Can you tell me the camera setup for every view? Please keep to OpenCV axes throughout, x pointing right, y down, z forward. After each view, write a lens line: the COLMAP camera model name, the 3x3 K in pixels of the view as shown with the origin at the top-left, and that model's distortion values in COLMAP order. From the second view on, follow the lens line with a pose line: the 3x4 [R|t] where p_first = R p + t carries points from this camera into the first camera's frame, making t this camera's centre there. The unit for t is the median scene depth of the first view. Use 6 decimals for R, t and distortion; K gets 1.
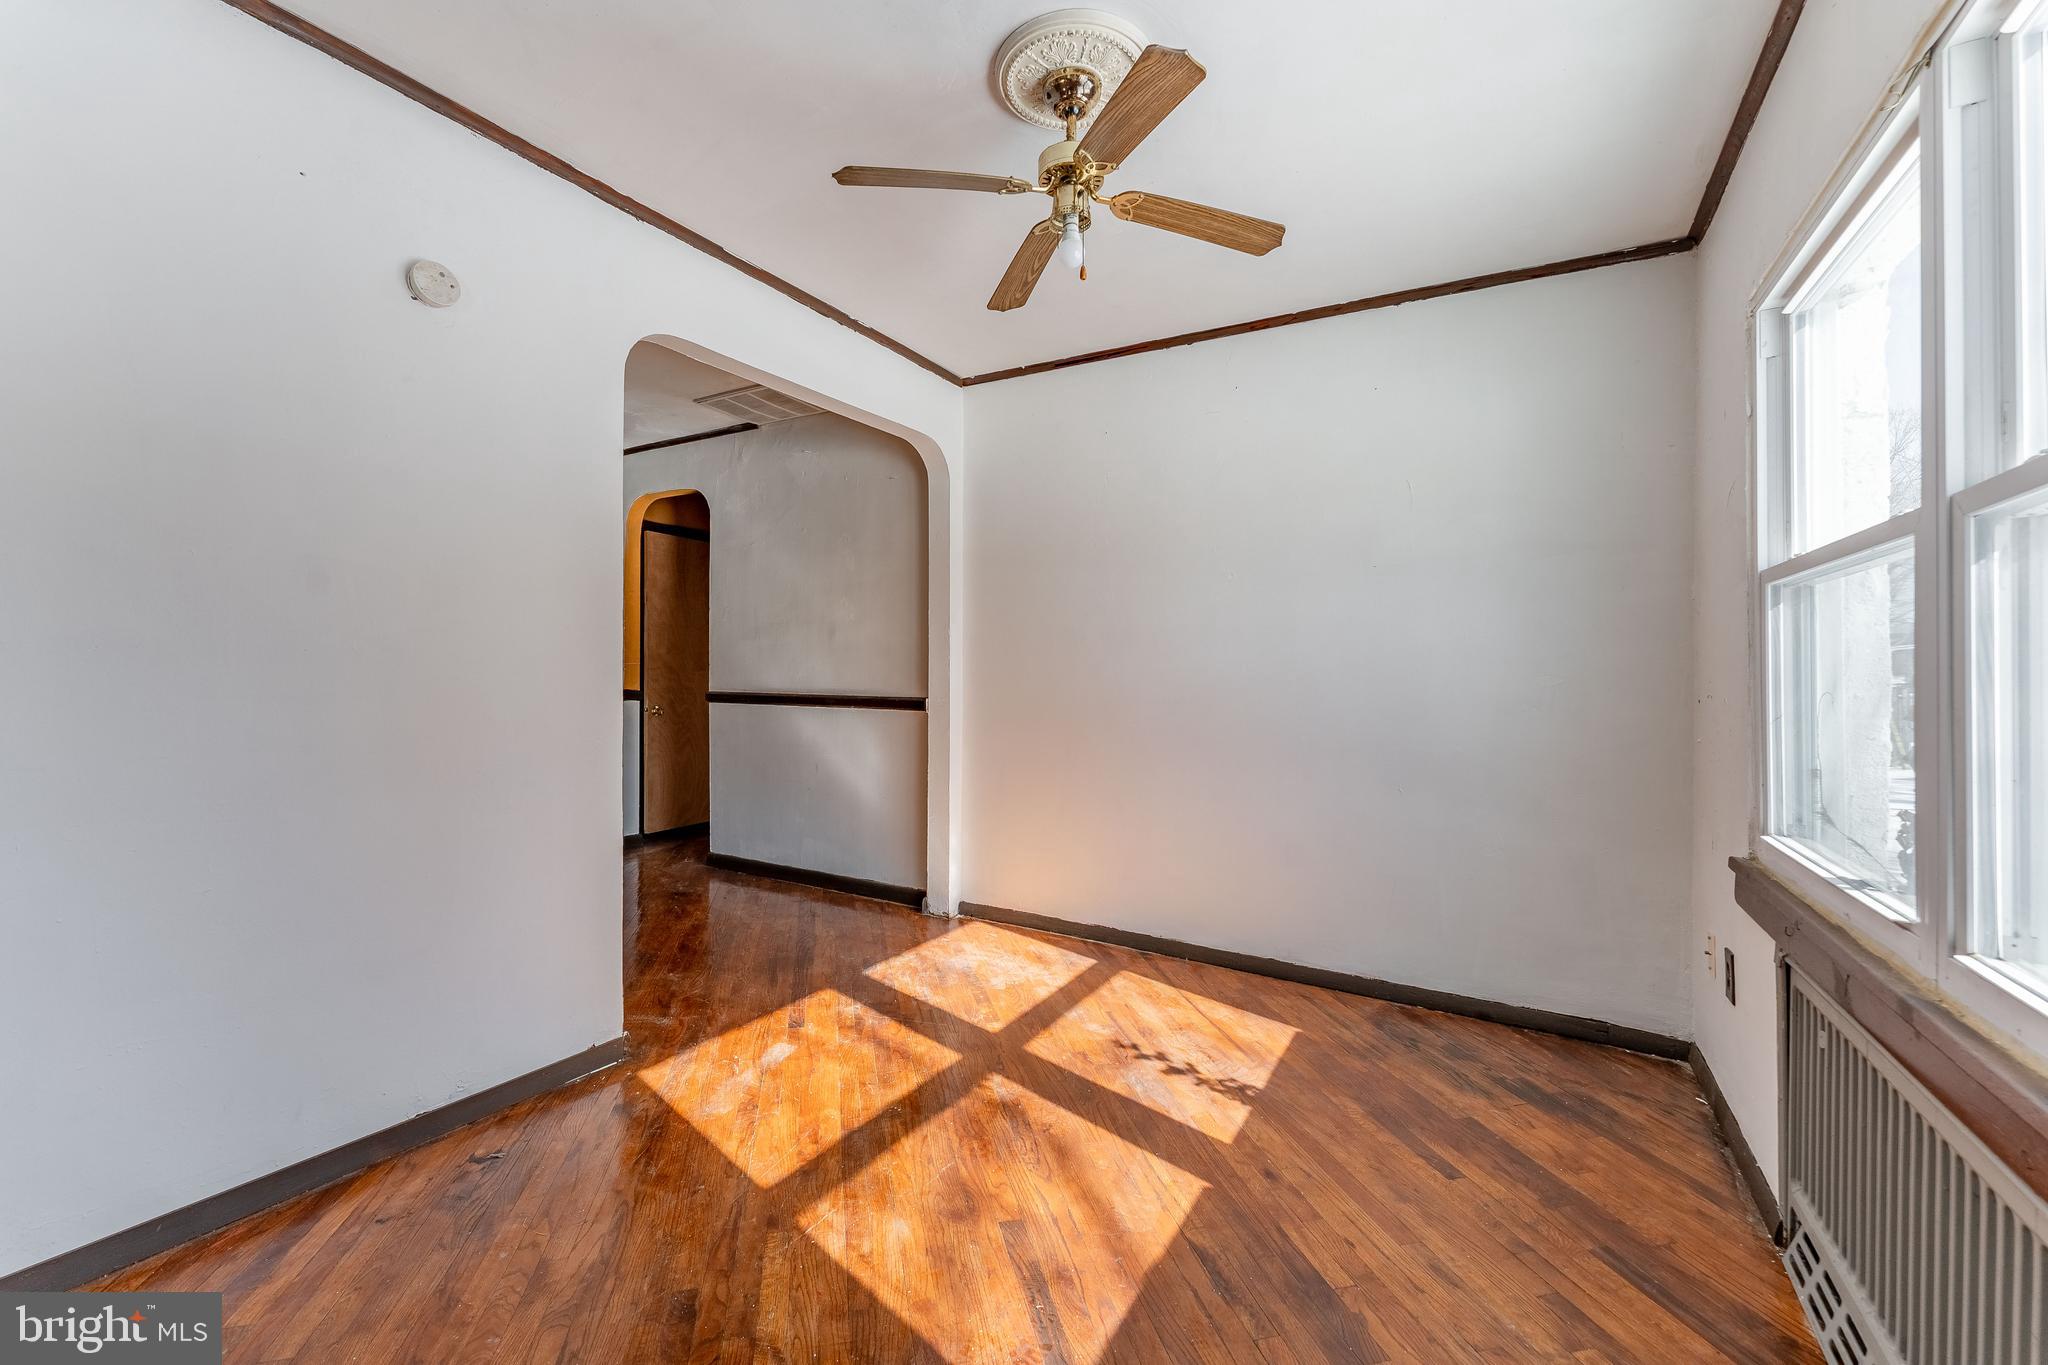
lens RADIAL K [[818.7, 0, 1024.0], [0, 818.7, 682.5], [0, 0, 1]] dist [-0.000414, -0.000086]
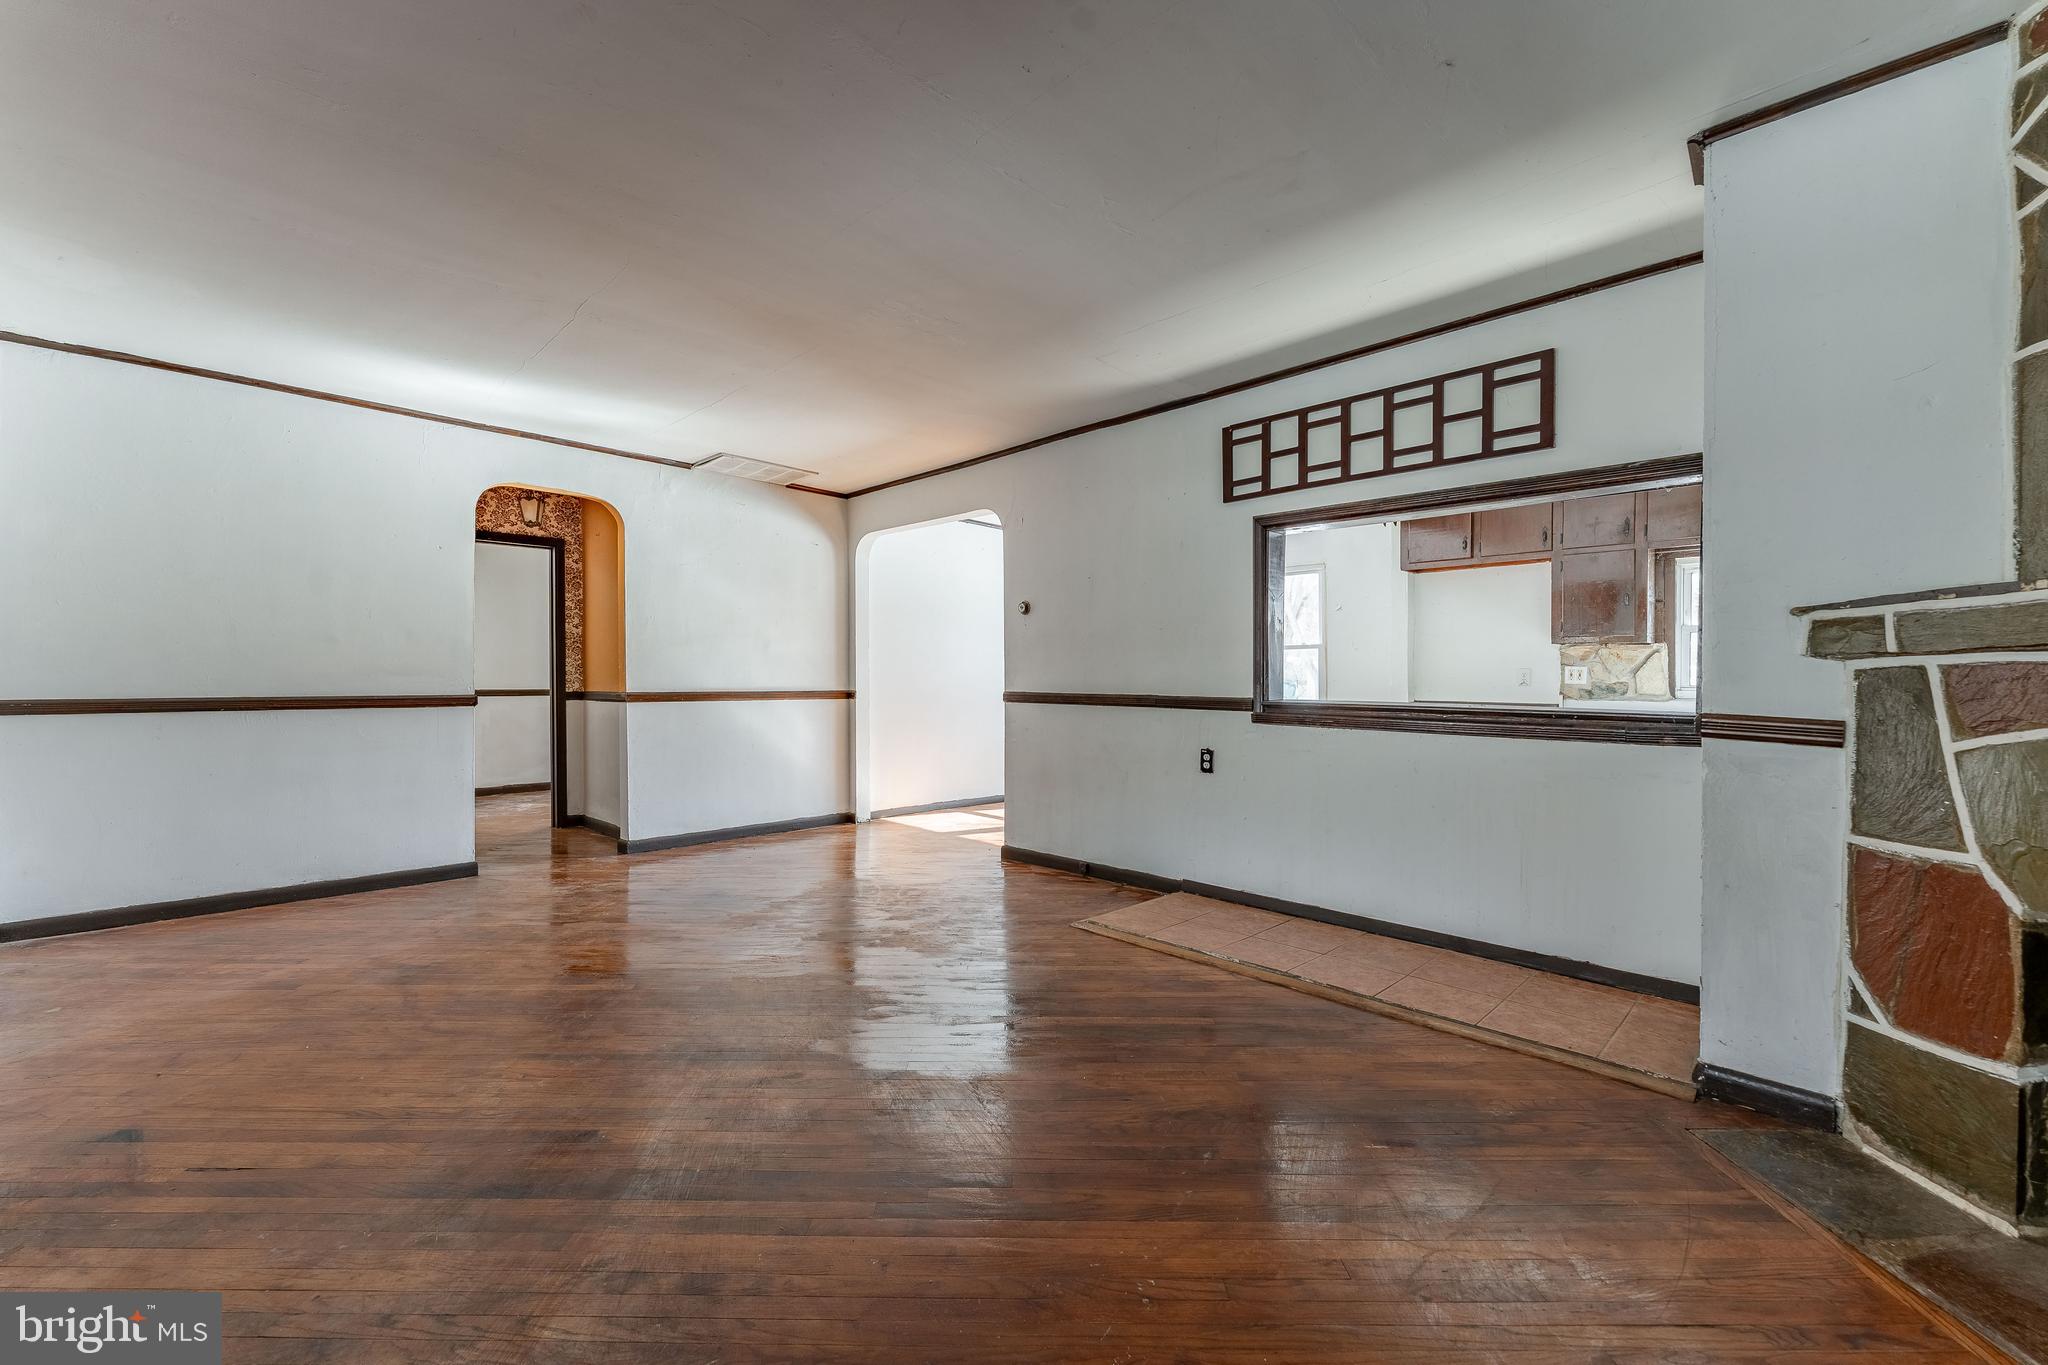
lens RADIAL K [[818.7, 0, 1024.0], [0, 818.7, 682.5], [0, 0, 1]] dist [-0.000414, -0.000086]
pose [[0.239057, -0.012447, 0.970926, -1.585461], [0.005605, 0.999919, 0.011439, -0.013642], [-0.970989, 0.002708, 0.239108, 0.289845]]
